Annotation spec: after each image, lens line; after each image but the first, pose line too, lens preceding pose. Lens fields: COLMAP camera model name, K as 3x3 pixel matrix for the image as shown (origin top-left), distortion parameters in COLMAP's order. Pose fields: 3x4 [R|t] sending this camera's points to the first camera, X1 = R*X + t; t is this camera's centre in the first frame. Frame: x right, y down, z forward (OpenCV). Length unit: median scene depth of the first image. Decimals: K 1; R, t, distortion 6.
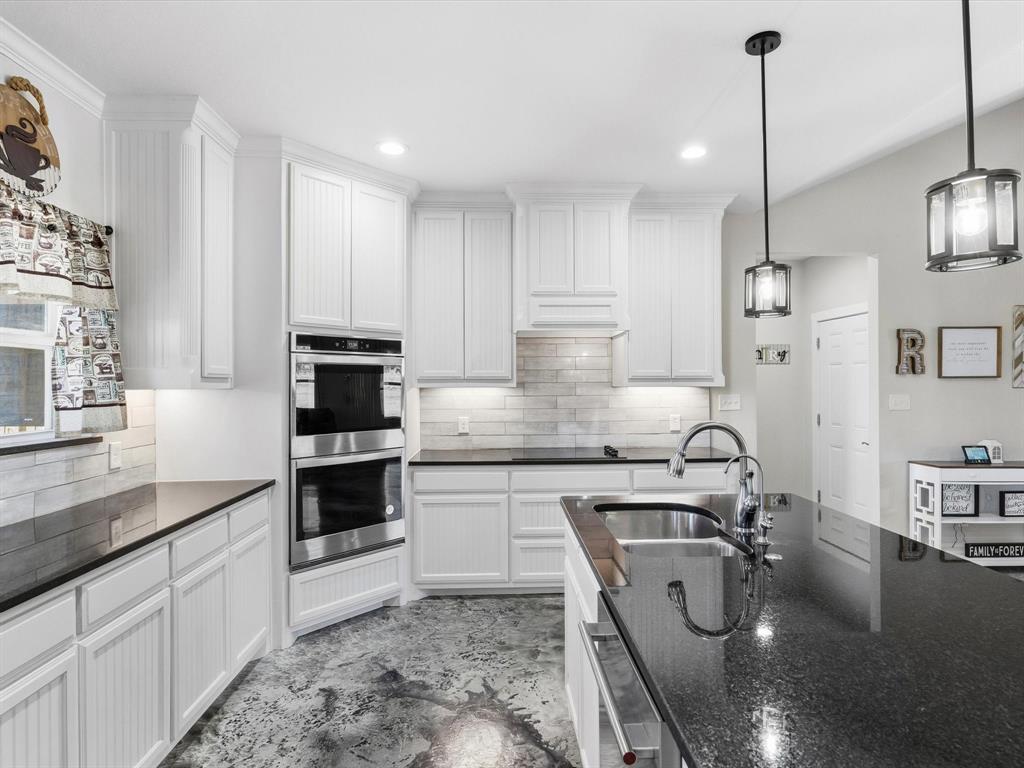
lens RADIAL K [[554.8, 0, 514.8], [0, 554.8, 381.6], [0, 0, 1]] dist [-0.000516, 0.000215]
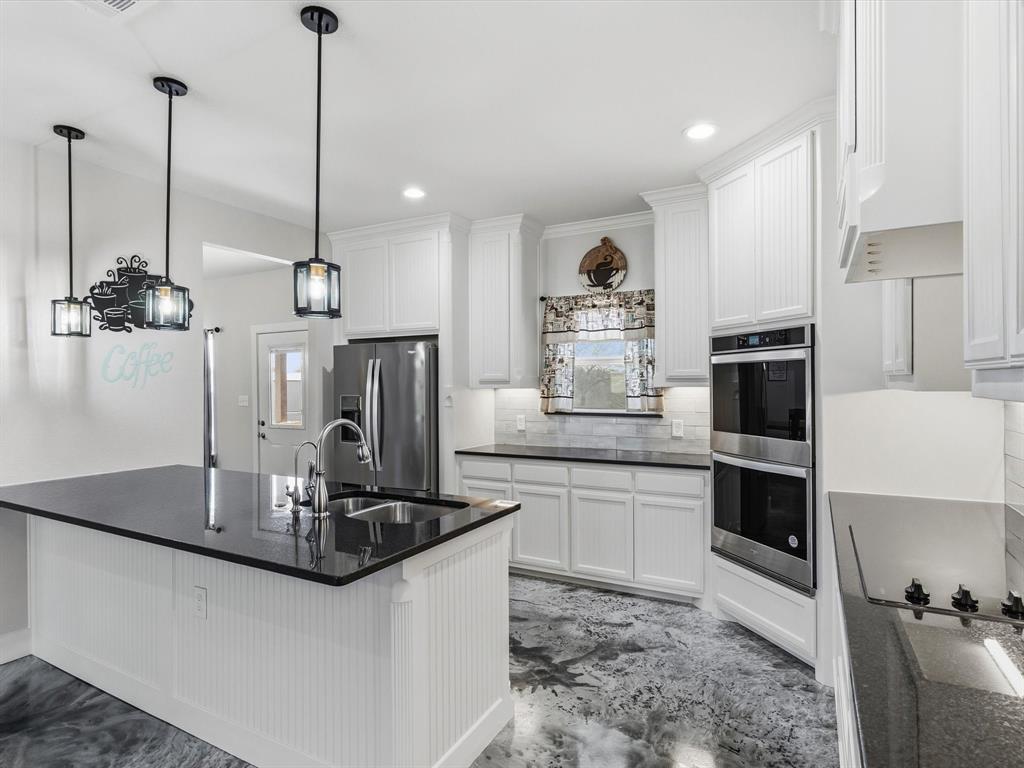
lens RADIAL K [[554.8, 0, 514.0], [0, 554.8, 385.9], [0, 0, 1]] dist [-0.000516, 0.000215]
pose [[-0.503413, 0.011311, -0.863972, 0.882780], [0.013004, 0.999900, 0.005514, -0.002373], [0.863948, -0.008460, -0.503510, 1.411424]]
